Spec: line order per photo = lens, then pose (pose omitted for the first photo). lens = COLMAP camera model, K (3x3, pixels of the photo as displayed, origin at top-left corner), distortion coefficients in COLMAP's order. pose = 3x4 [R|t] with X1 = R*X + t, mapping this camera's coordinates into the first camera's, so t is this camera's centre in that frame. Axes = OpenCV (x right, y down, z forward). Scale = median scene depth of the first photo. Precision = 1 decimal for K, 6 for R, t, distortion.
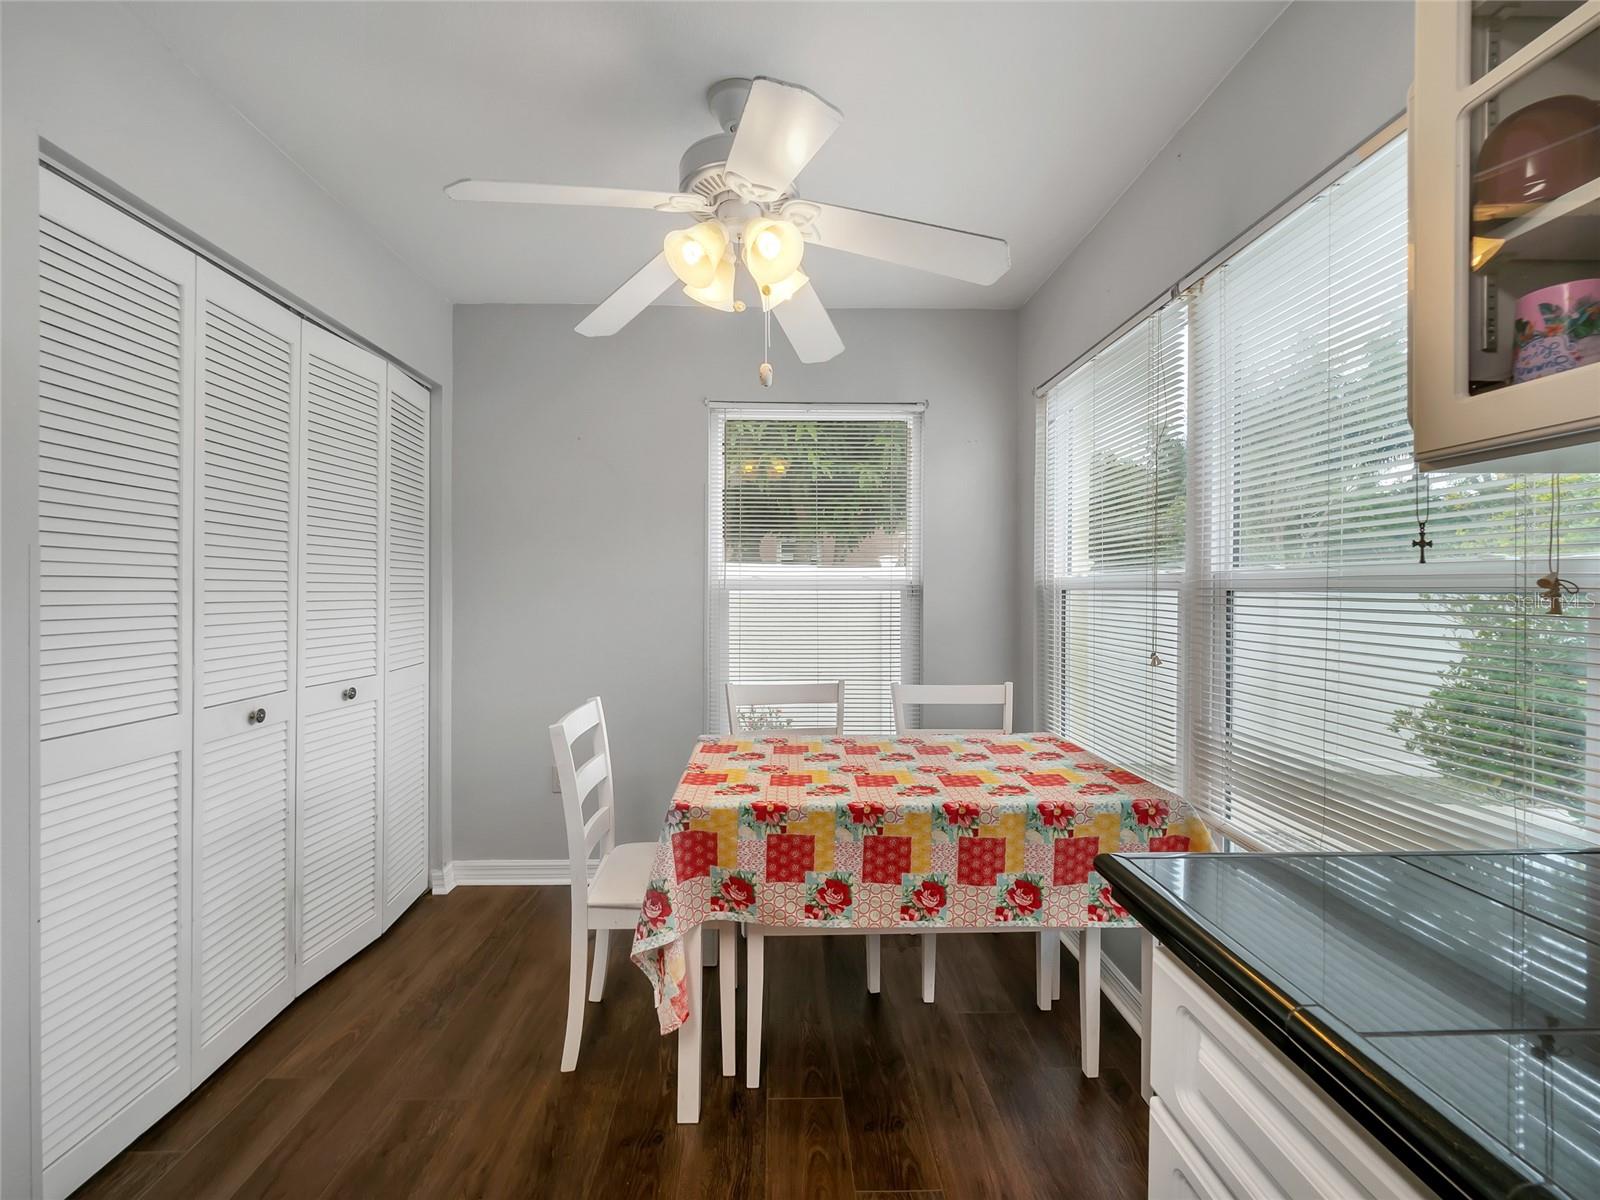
lens RADIAL K [[670.3, 0, 792.3], [0, 670.3, 581.9], [0, 0, 1]] dist [0.001412, -0.014945]
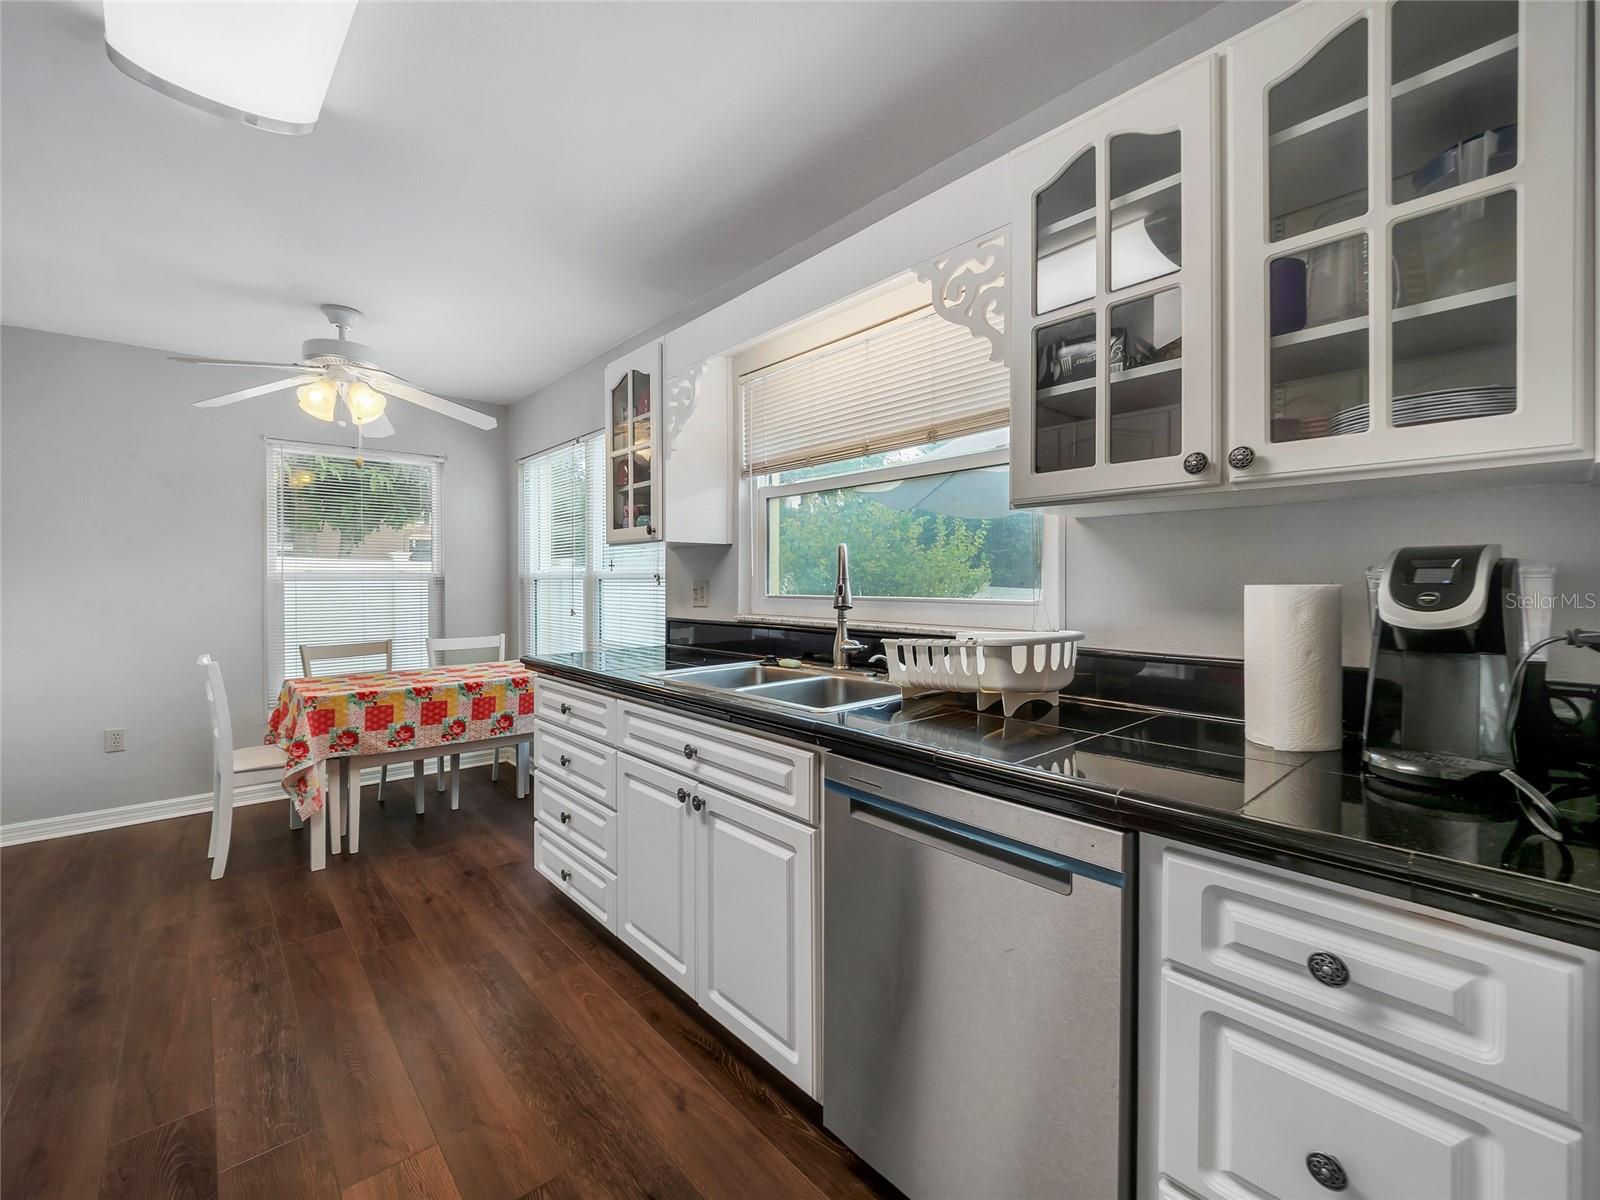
lens RADIAL K [[670.3, 0, 792.3], [0, 670.3, 581.9], [0, 0, 1]] dist [0.001412, -0.014945]
pose [[0.770142, -0.007783, 0.637825, -0.311070], [0.000945, 0.999938, 0.011061, -0.002356], [-0.637872, -0.007915, 0.770102, -1.240231]]
